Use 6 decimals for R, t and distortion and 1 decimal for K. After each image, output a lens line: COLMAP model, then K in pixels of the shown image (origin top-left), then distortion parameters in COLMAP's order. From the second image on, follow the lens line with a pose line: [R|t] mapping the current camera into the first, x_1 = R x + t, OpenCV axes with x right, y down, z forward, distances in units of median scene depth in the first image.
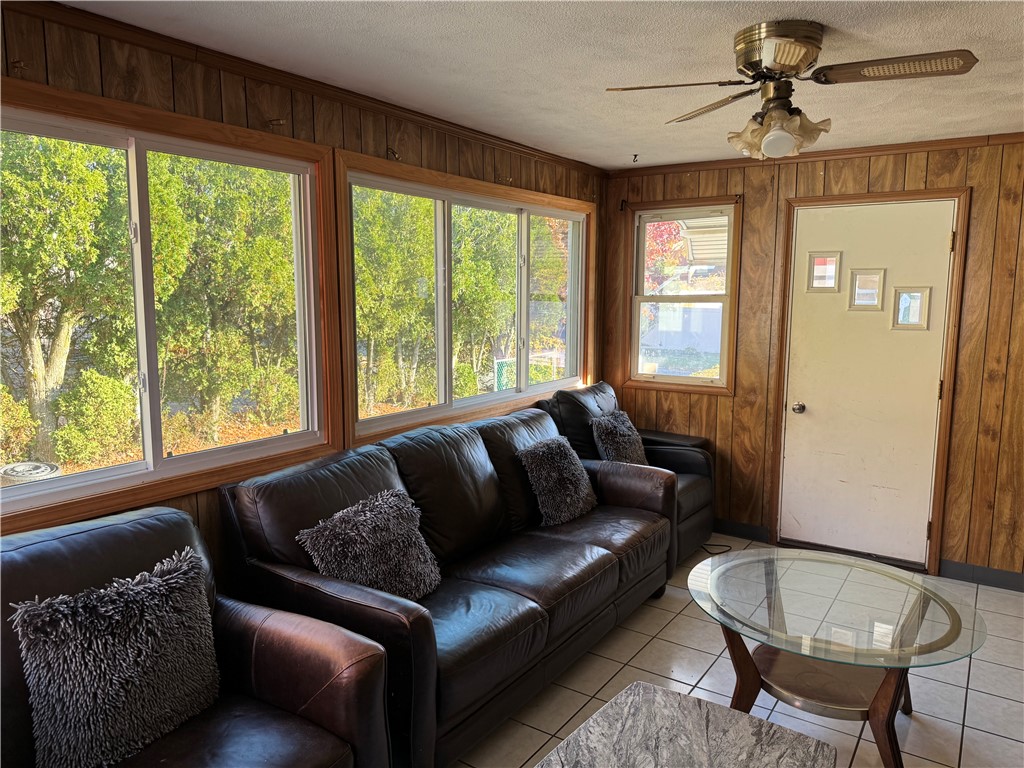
lens RADIAL K [[729.4, 0, 509.3], [0, 729.4, 382.9], [0, 0, 1]] dist [0.058946, -0.018347]
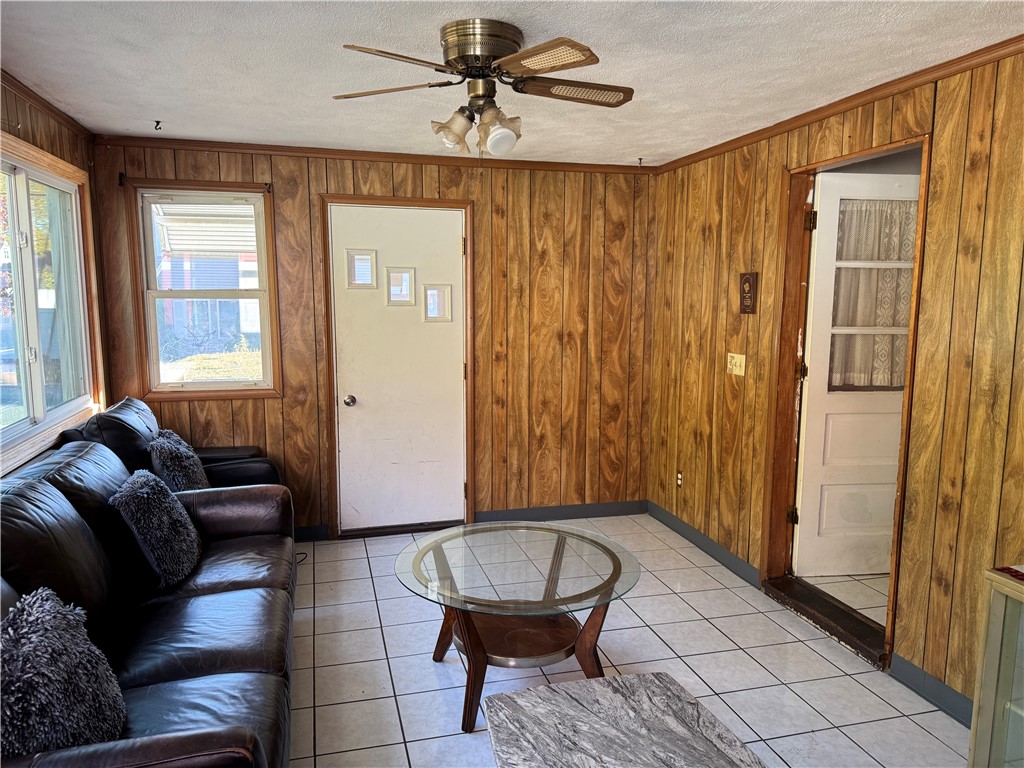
lens RADIAL K [[729.4, 0, 508.3], [0, 729.4, 389.7], [0, 0, 1]] dist [0.058946, -0.018347]
pose [[0.669690, -0.103597, 0.735379, -0.211353], [0.095401, 0.994019, 0.053154, -0.015109], [-0.736487, 0.034559, 0.675568, 0.151356]]
